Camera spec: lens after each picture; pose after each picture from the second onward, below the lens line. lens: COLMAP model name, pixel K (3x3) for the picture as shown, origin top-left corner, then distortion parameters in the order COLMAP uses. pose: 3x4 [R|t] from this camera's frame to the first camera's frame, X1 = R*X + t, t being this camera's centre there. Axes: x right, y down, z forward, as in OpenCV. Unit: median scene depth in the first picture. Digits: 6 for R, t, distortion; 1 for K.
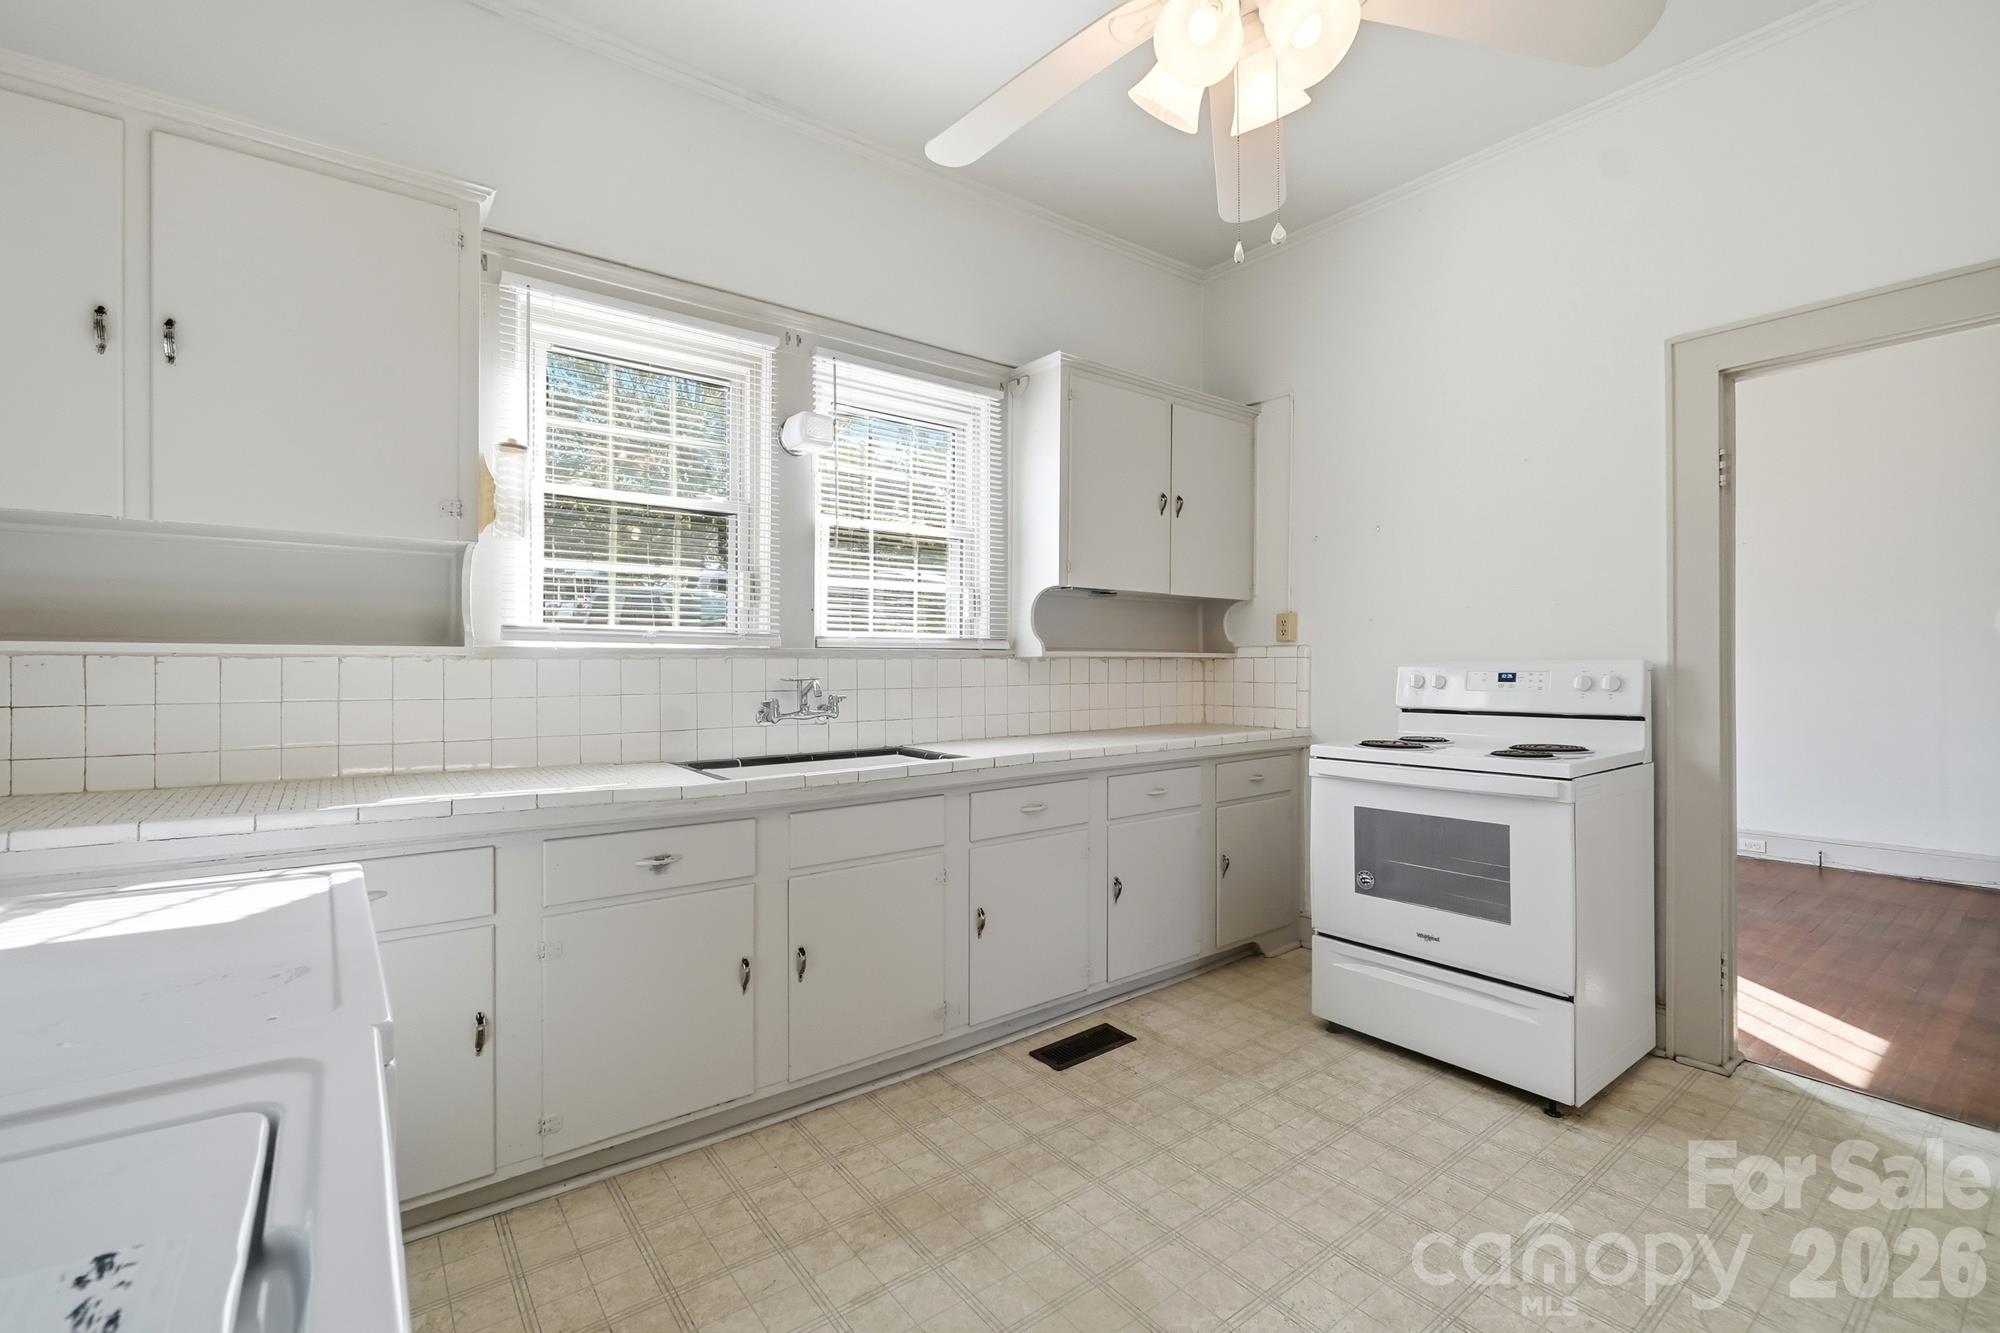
lens RADIAL K [[866.6, 0, 993.3], [0, 866.6, 663.9], [0, 0, 1]] dist [-0.000748, -0.000017]
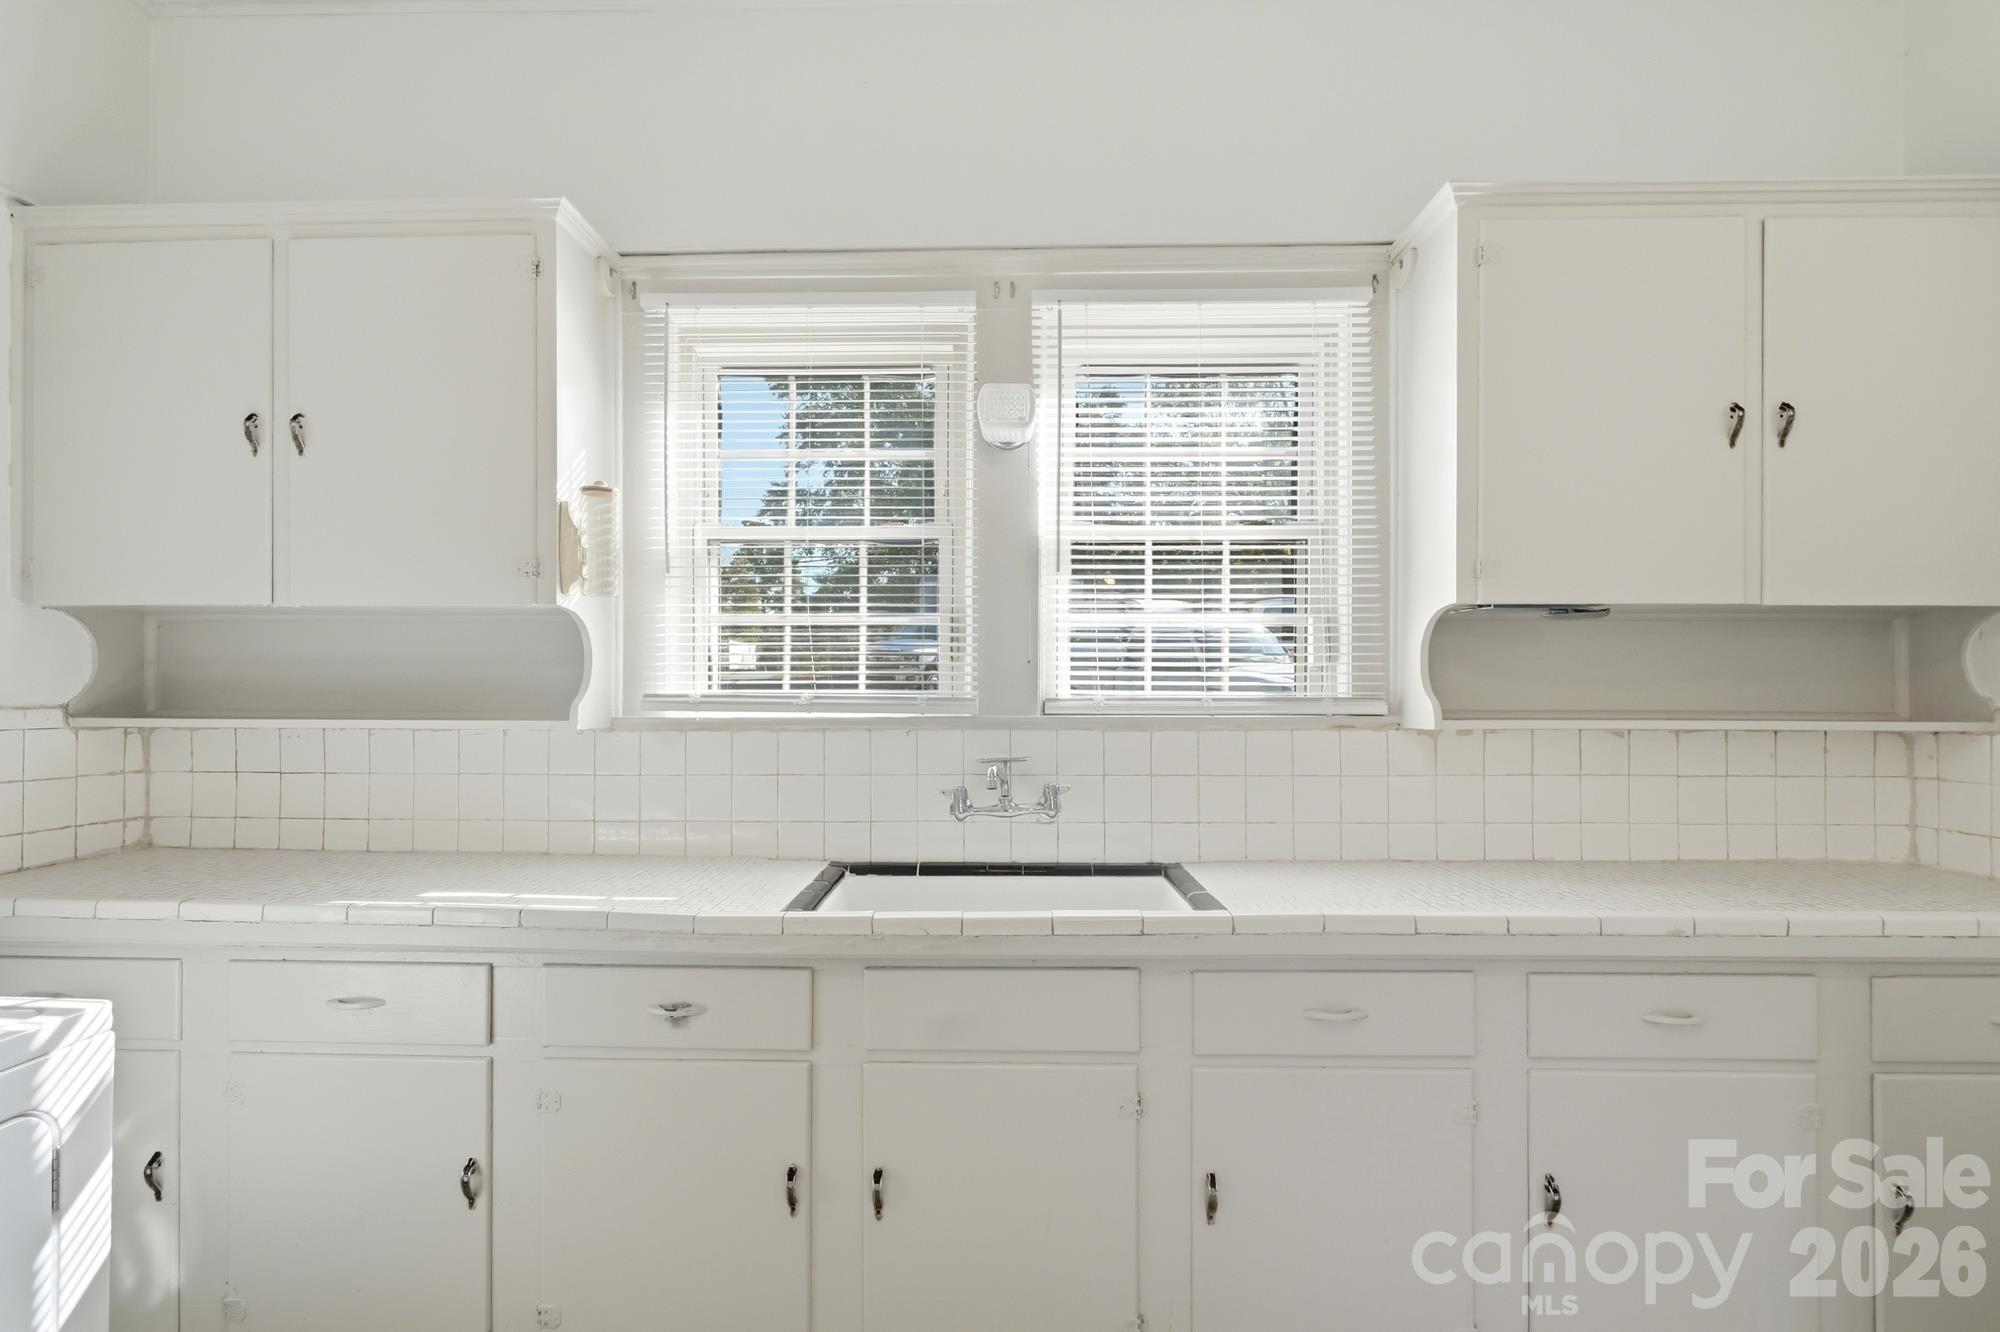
lens RADIAL K [[922.8, 0, 997.8], [0, 922.8, 689.5], [0, 0, 1]] dist [-0.000866, -0.000564]
pose [[0.777137, -0.006050, -0.629302, 0.249141], [-0.002956, 0.999908, -0.013263, -0.030790], [0.629325, 0.012167, 0.777047, 0.405757]]
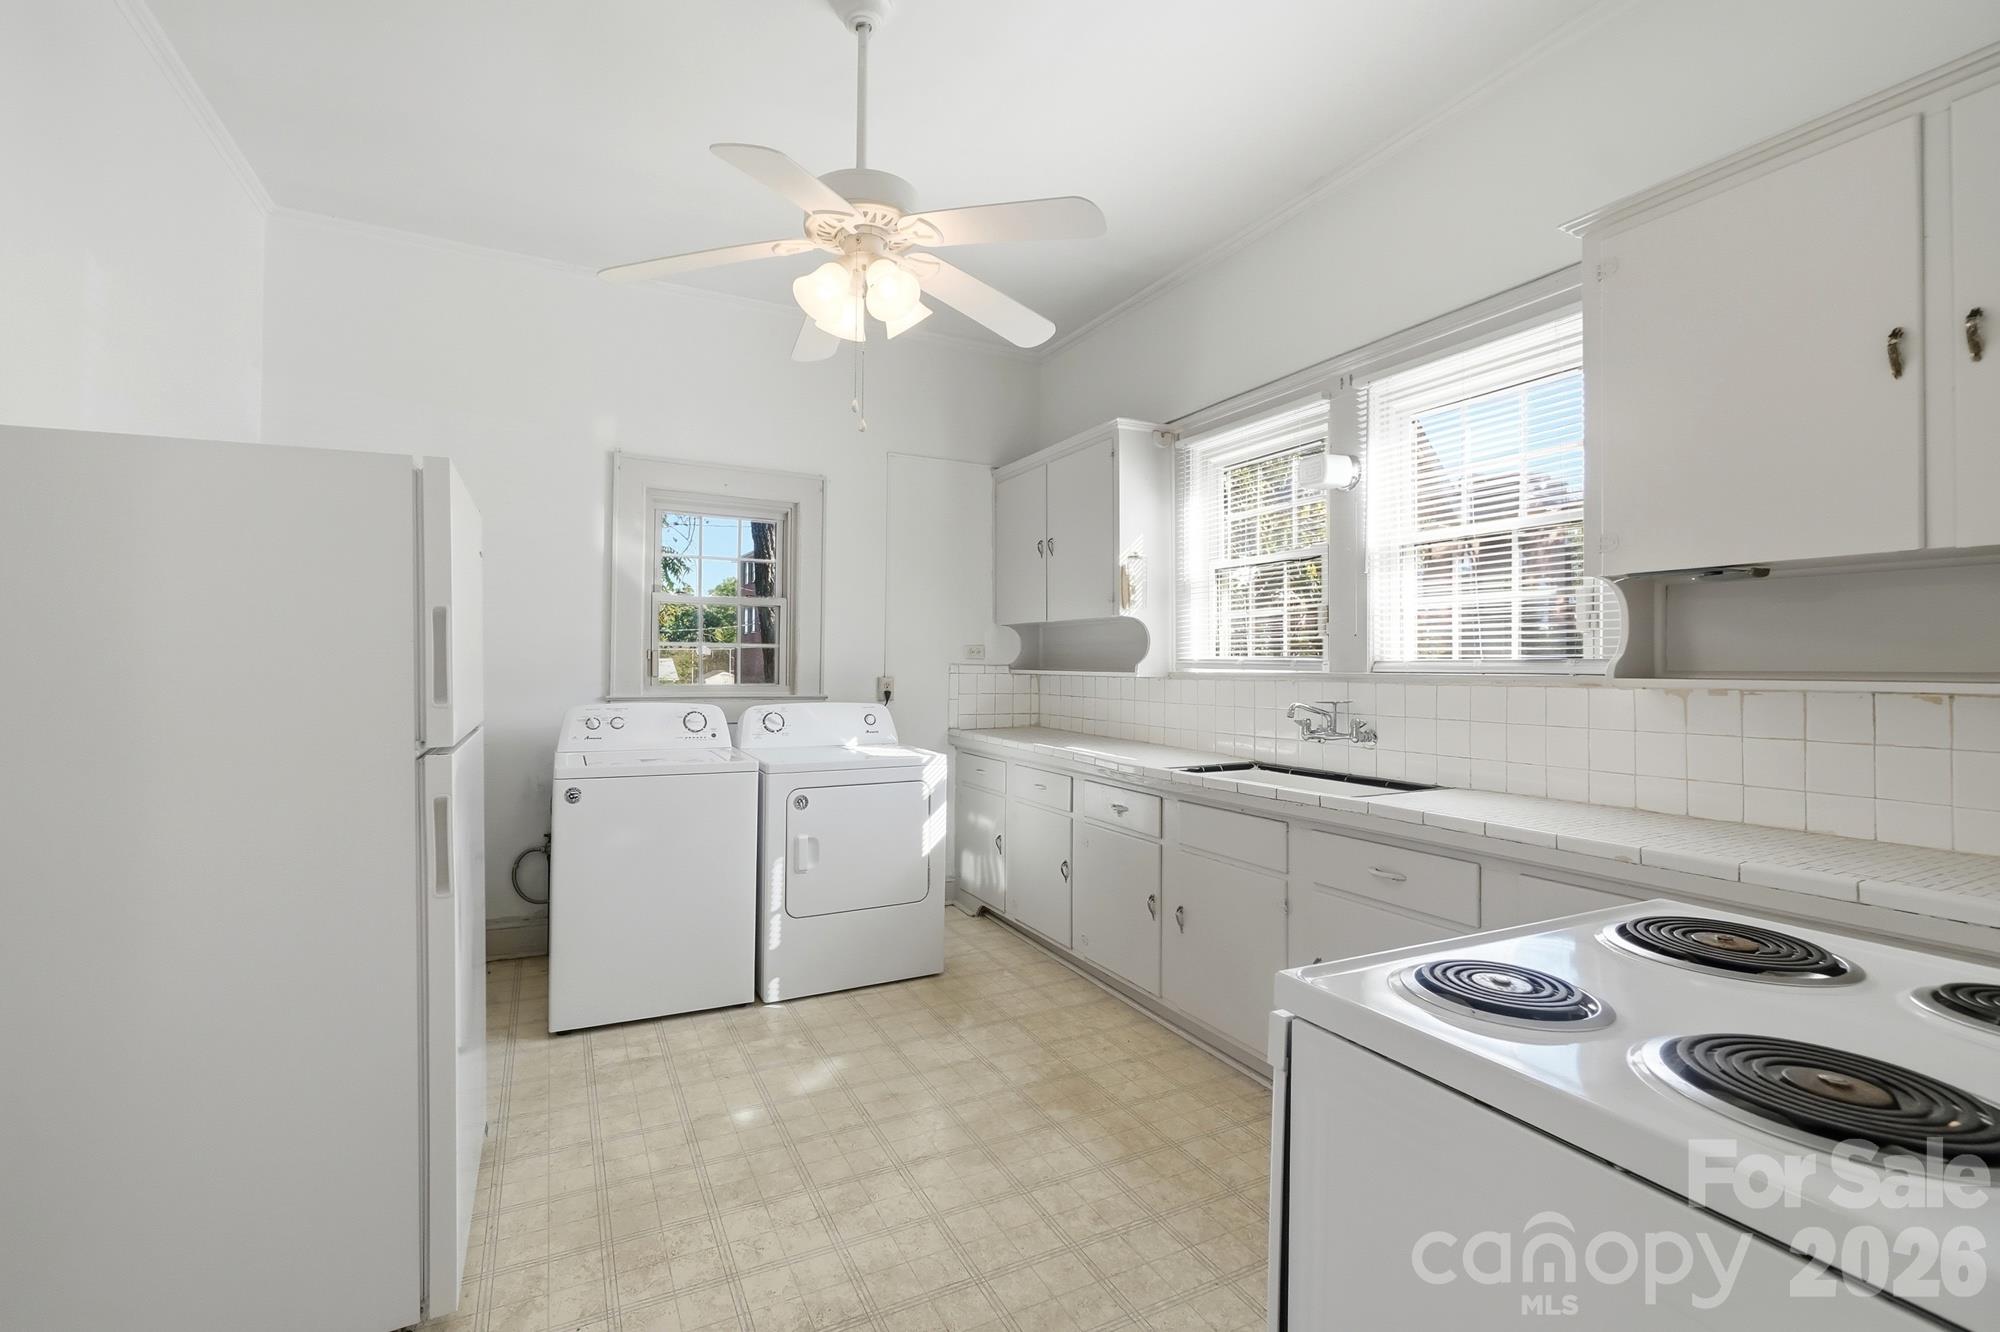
lens RADIAL K [[876.3, 0, 981.6], [0, 876.3, 666.0], [0, 0, 1]] dist [0.000754, 0.000121]
pose [[-0.188308, -0.003940, -0.982102, 0.908444], [-0.014115, 0.999900, -0.001305, -0.019824], [0.982009, 0.013617, -0.188344, 0.775684]]
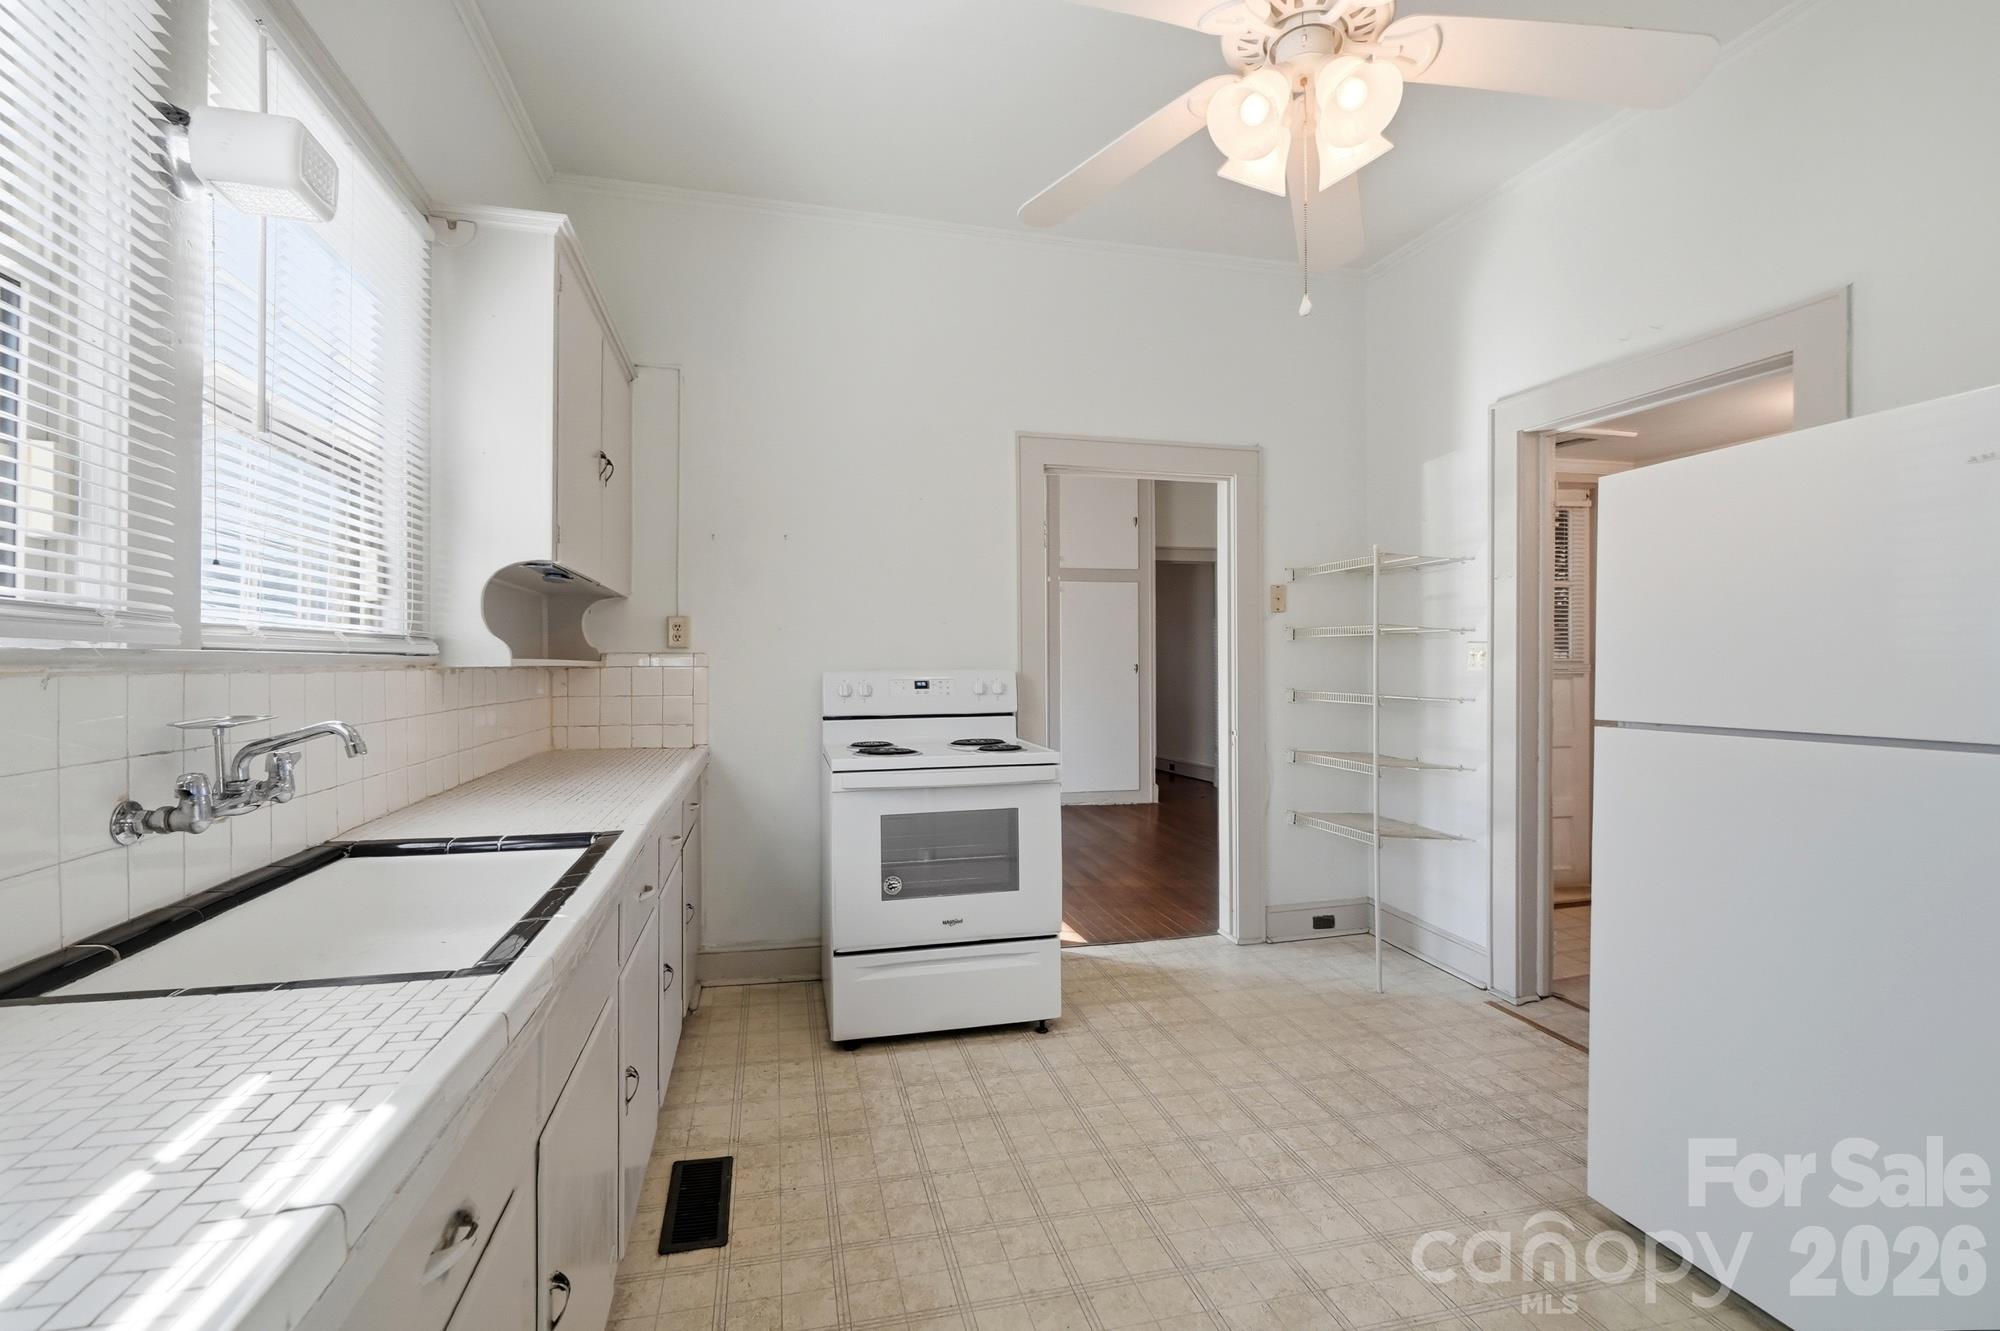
lens RADIAL K [[876.3, 0, 981.6], [0, 876.3, 665.5], [0, 0, 1]] dist [0.000754, 0.000121]
pose [[0.407562, -0.000028, 0.913177, -0.469295], [0.002360, 0.999997, -0.001023, -0.009367], [-0.913174, 0.002572, 0.407561, 0.475599]]
